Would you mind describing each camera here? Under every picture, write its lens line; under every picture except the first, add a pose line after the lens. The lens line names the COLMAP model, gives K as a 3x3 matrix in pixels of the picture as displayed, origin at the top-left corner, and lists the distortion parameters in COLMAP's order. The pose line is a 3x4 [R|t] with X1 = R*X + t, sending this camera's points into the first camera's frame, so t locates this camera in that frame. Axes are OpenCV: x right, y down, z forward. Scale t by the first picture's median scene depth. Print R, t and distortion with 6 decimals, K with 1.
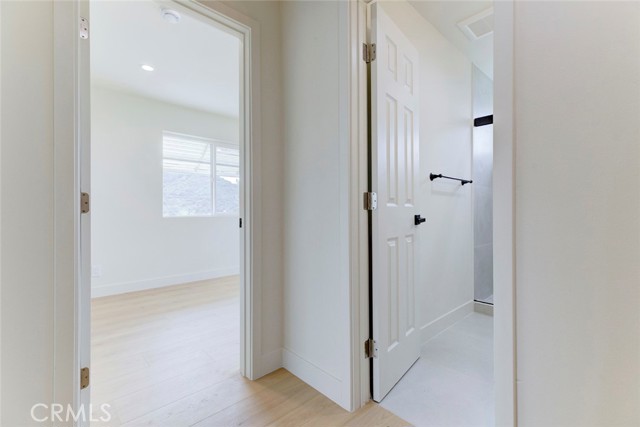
lens RADIAL K [[275.1, 0, 320.0], [0, 275.1, 213.5], [0, 0, 1]] dist [0.000113, -0.000051]
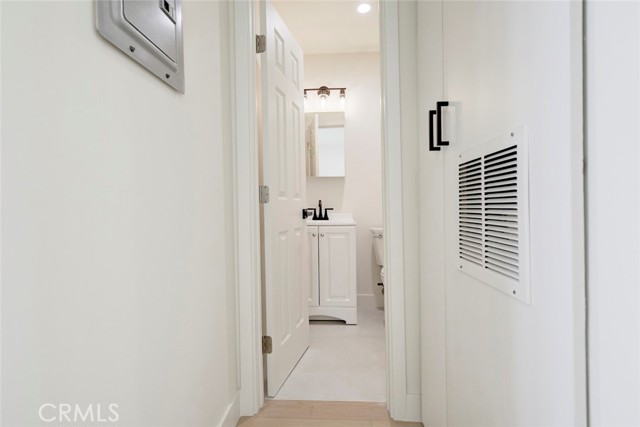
lens RADIAL K [[310.9, 0, 318.8], [0, 310.9, 209.0], [0, 0, 1]] dist [-0.000932, -0.000262]
pose [[0.916598, -0.015191, 0.399522, -0.068047], [0.014465, 0.999884, 0.004831, 0.001537], [-0.399549, 0.001352, 0.916711, -0.088434]]
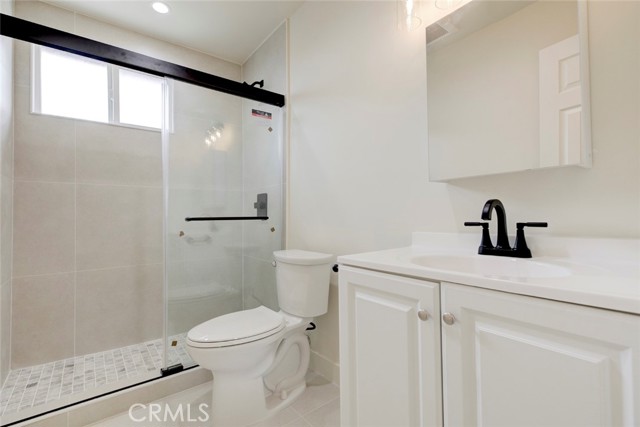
lens RADIAL K [[275.1, 0, 320.0], [0, 275.1, 213.5], [0, 0, 1]] dist [0.000113, -0.000051]
pose [[0.913604, -0.021531, -0.406035, 0.578383], [0.012794, 0.999625, -0.024221, -0.001315], [0.406404, 0.016933, 0.913536, 0.942257]]
